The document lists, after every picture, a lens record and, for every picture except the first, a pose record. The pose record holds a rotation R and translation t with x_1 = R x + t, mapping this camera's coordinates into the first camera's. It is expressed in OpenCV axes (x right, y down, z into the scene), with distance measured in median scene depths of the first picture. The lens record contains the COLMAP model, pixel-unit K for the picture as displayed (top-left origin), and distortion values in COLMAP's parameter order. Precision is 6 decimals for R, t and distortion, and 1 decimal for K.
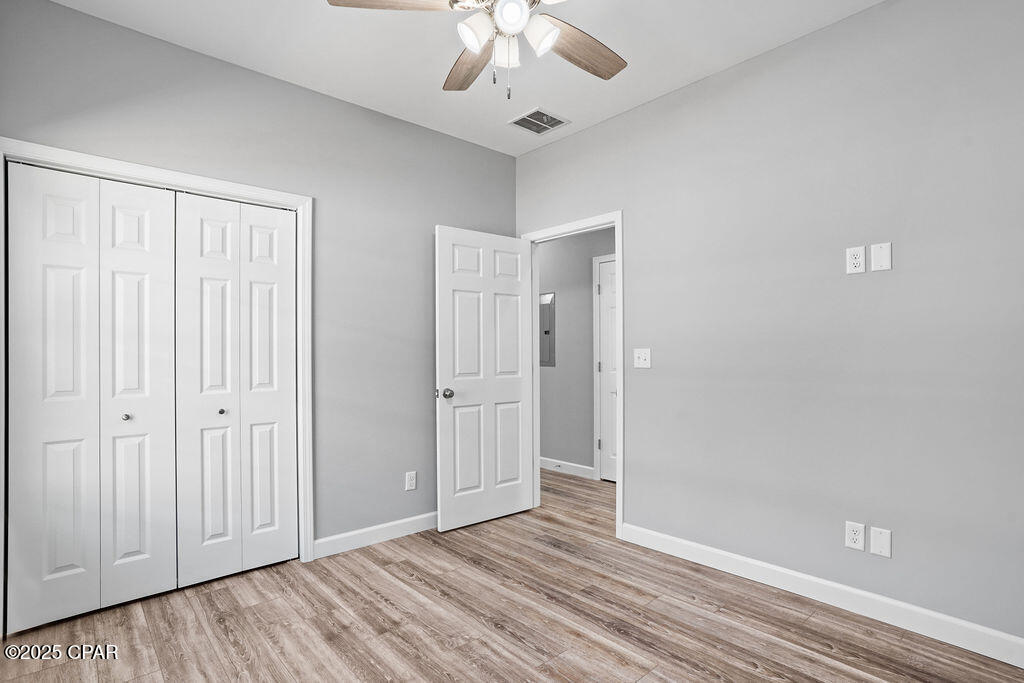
lens RADIAL K [[517.0, 0, 511.8], [0, 517.0, 345.3], [0, 0, 1]] dist [-0.023892, 0.000825]
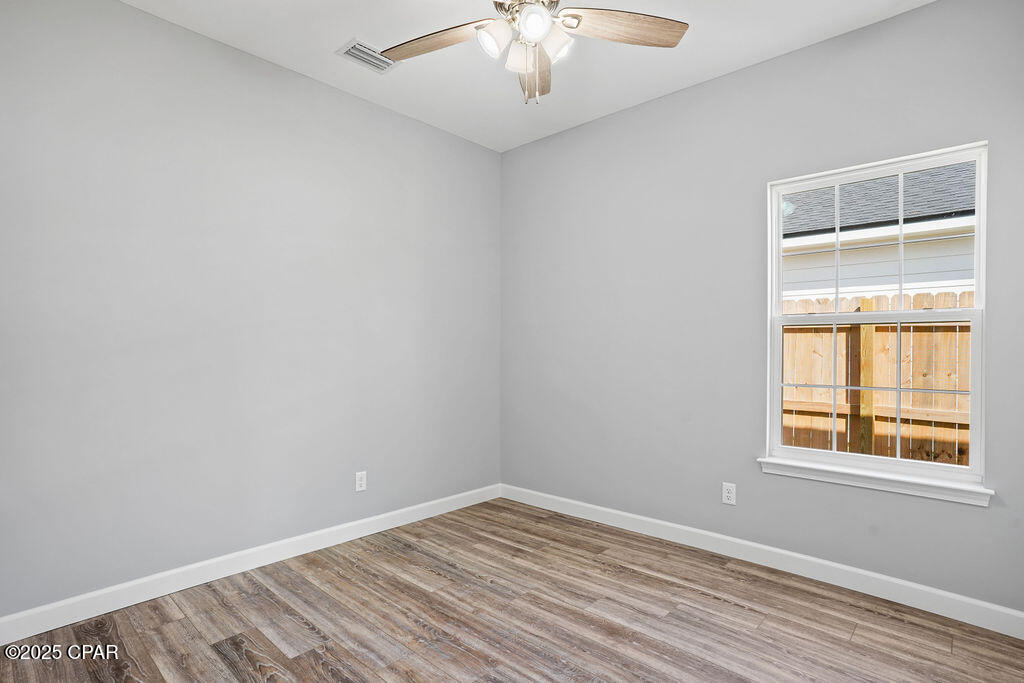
lens RADIAL K [[517.0, 0, 512.2], [0, 517.0, 343.2], [0, 0, 1]] dist [-0.023892, 0.000825]
pose [[-0.995091, 0.004491, -0.098861, 0.121560], [0.004704, 0.999987, -0.001919, 0.008469], [0.098851, -0.002375, -0.995099, 1.973503]]
